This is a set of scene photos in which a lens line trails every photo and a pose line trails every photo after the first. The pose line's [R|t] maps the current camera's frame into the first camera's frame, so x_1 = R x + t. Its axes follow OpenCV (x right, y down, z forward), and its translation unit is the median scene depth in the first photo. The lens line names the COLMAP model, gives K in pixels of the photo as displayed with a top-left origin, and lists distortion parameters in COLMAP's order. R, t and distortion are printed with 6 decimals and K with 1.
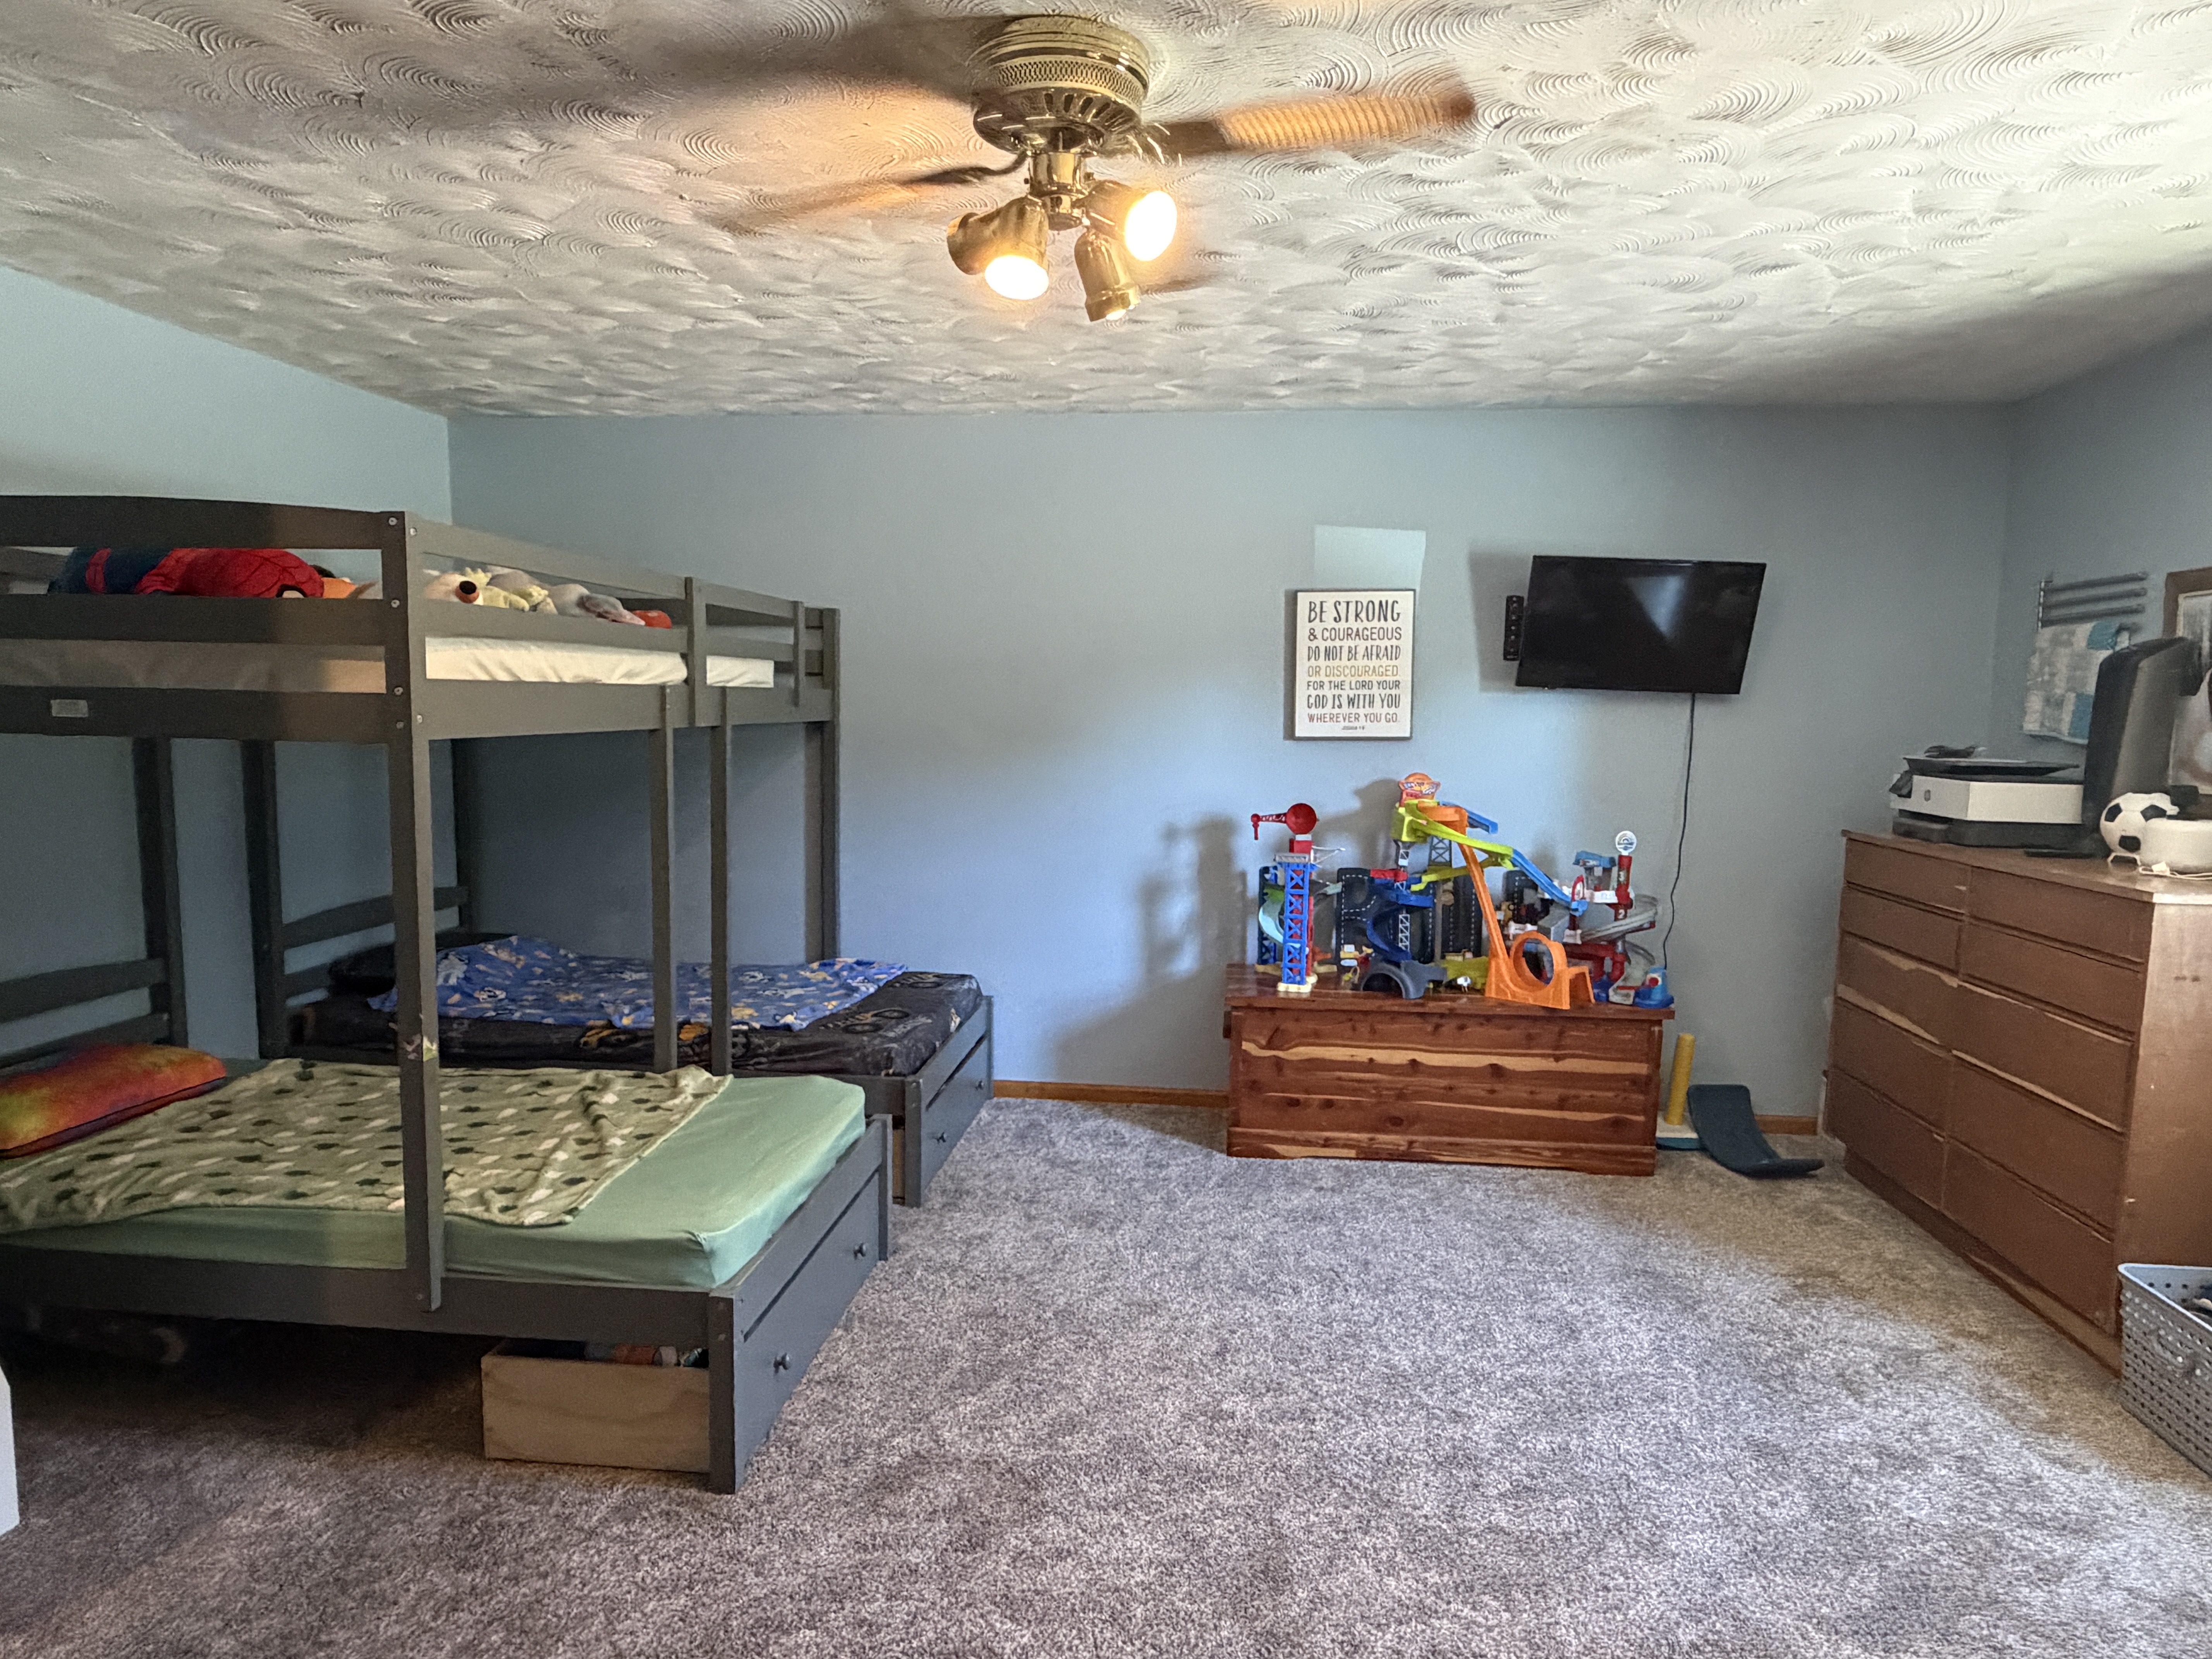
lens RADIAL K [[1355.5, 0, 1105.6], [0, 1355.5, 834.1], [0, 0, 1]] dist [-0.011192, -0.002764]
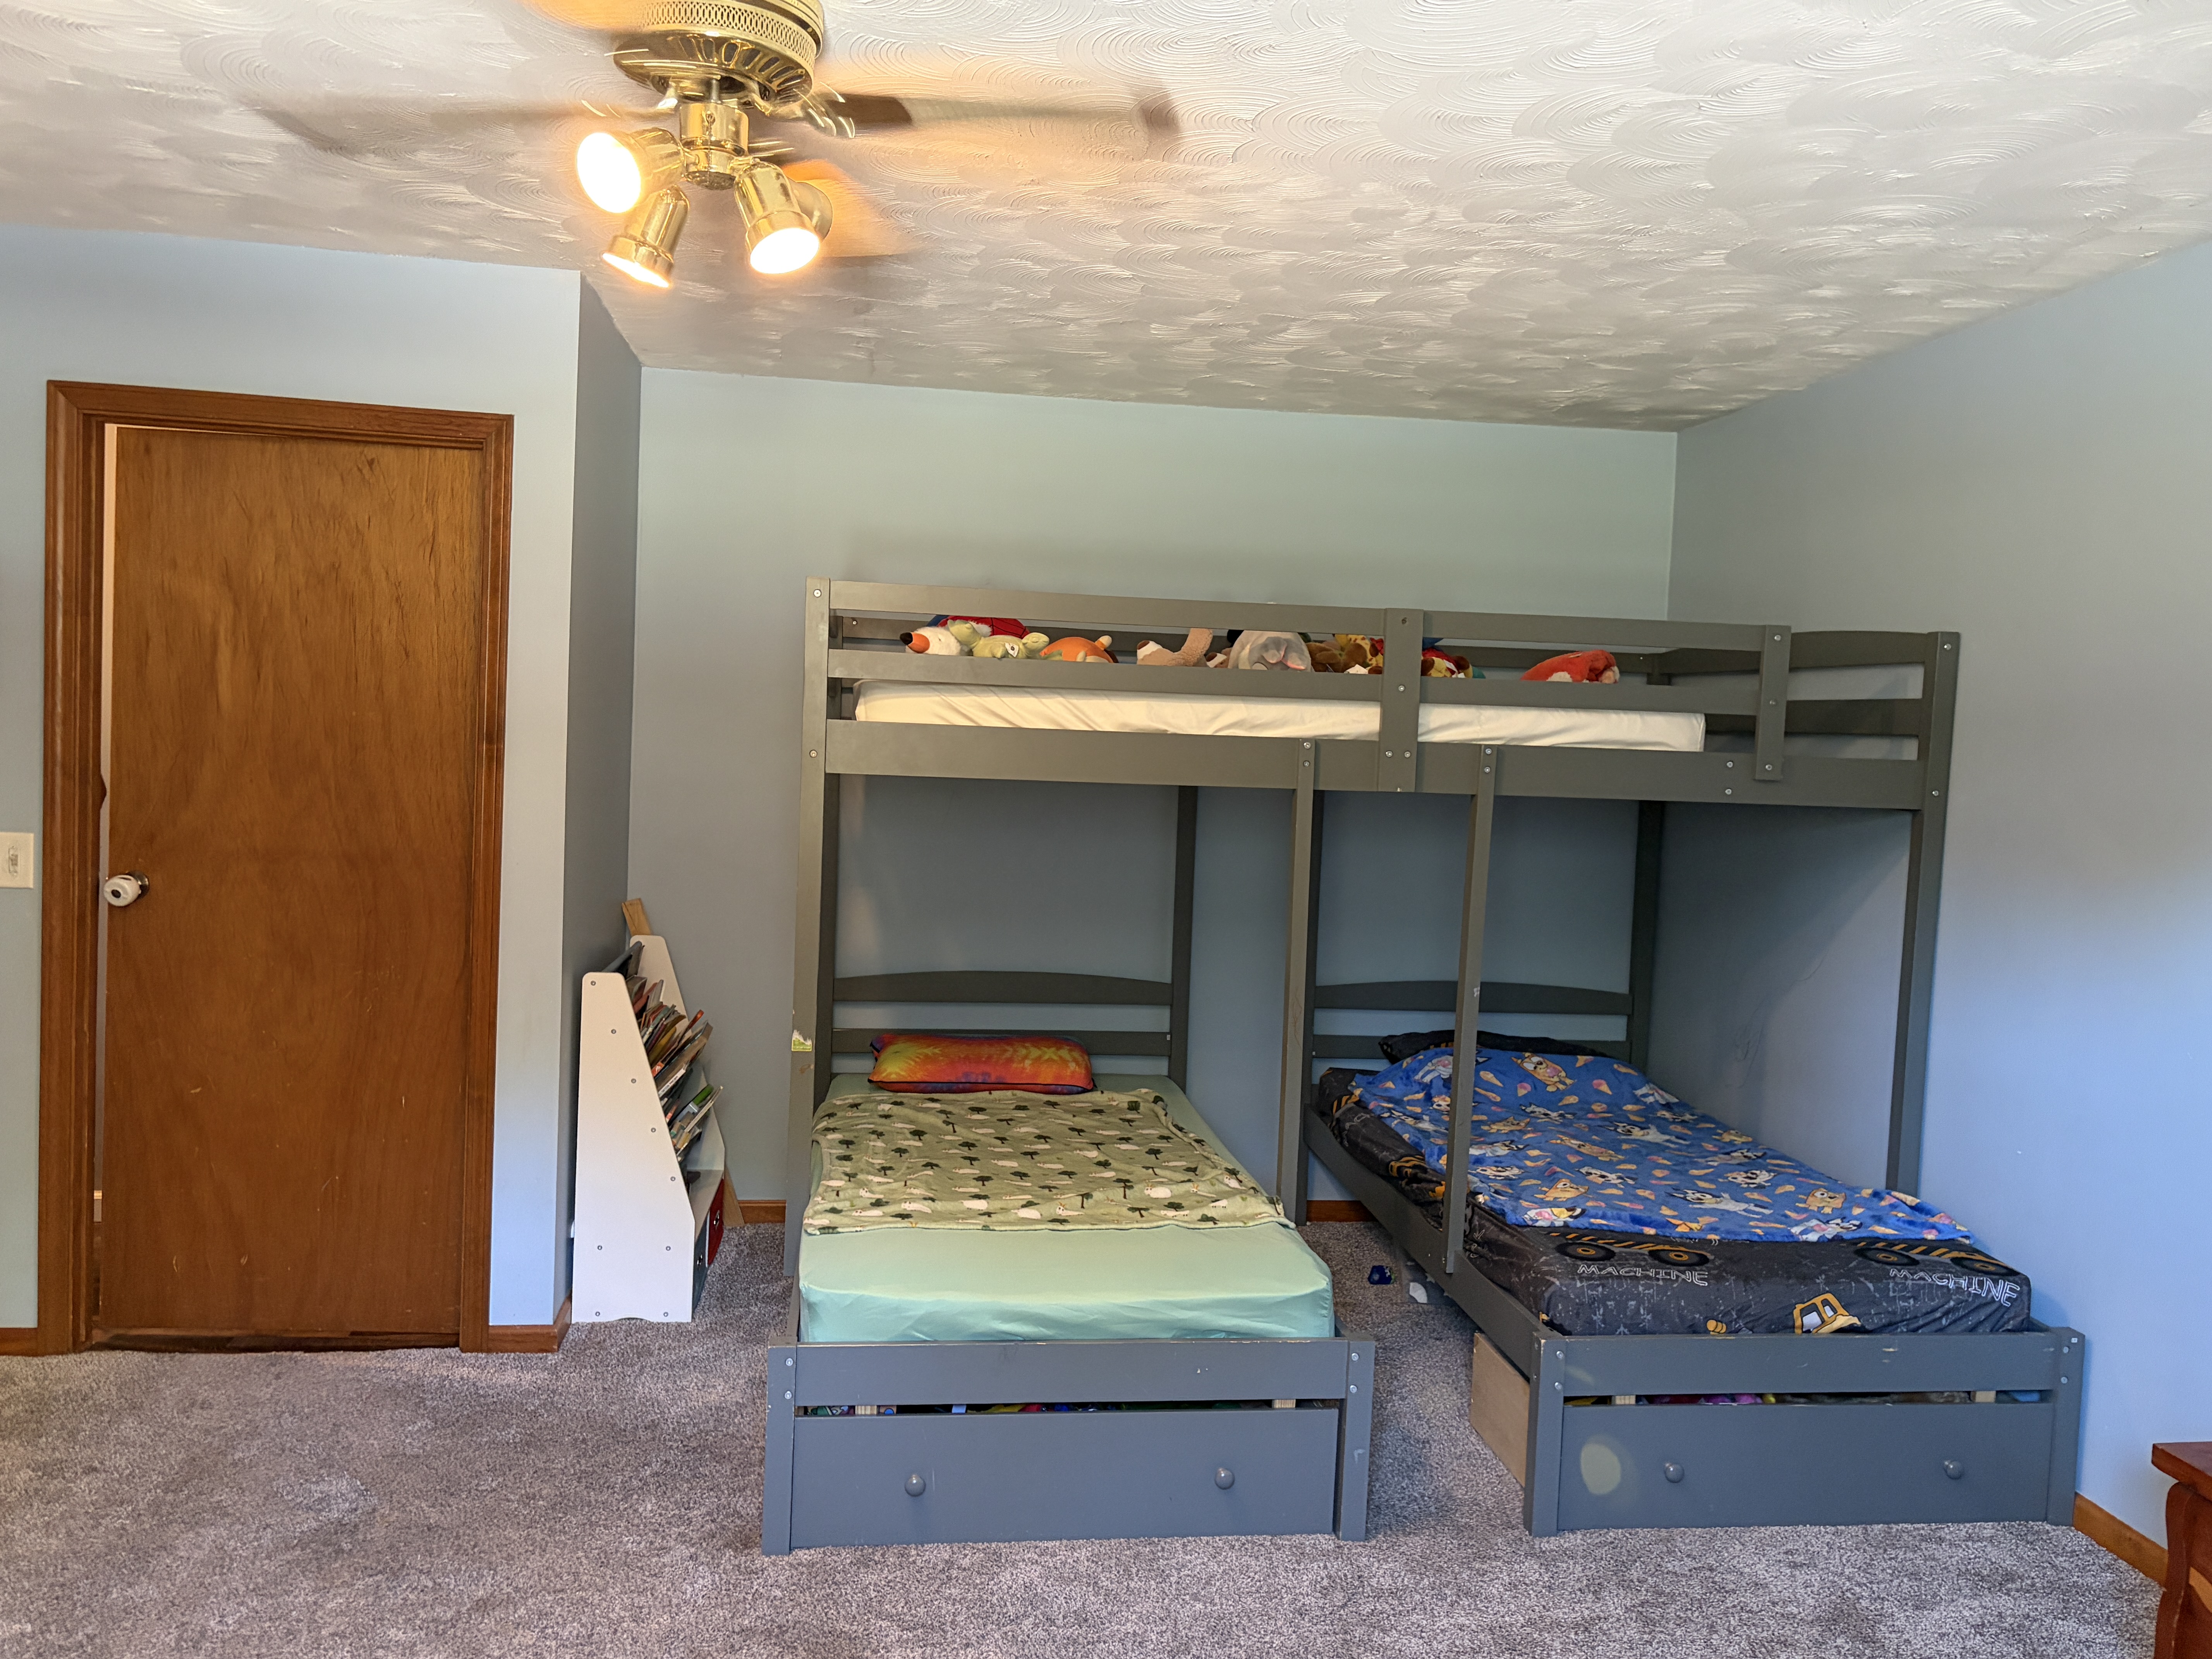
lens RADIAL K [[1689.0, 0, 1105.4], [0, 1689.0, 826.6], [0, 0, 1]] dist [0.014301, -0.002915]
pose [[0.242242, 0.049636, -0.968945, 0.657361], [-0.134856, 0.990719, 0.017037, -0.056090], [0.960798, 0.126541, 0.246688, 0.616847]]
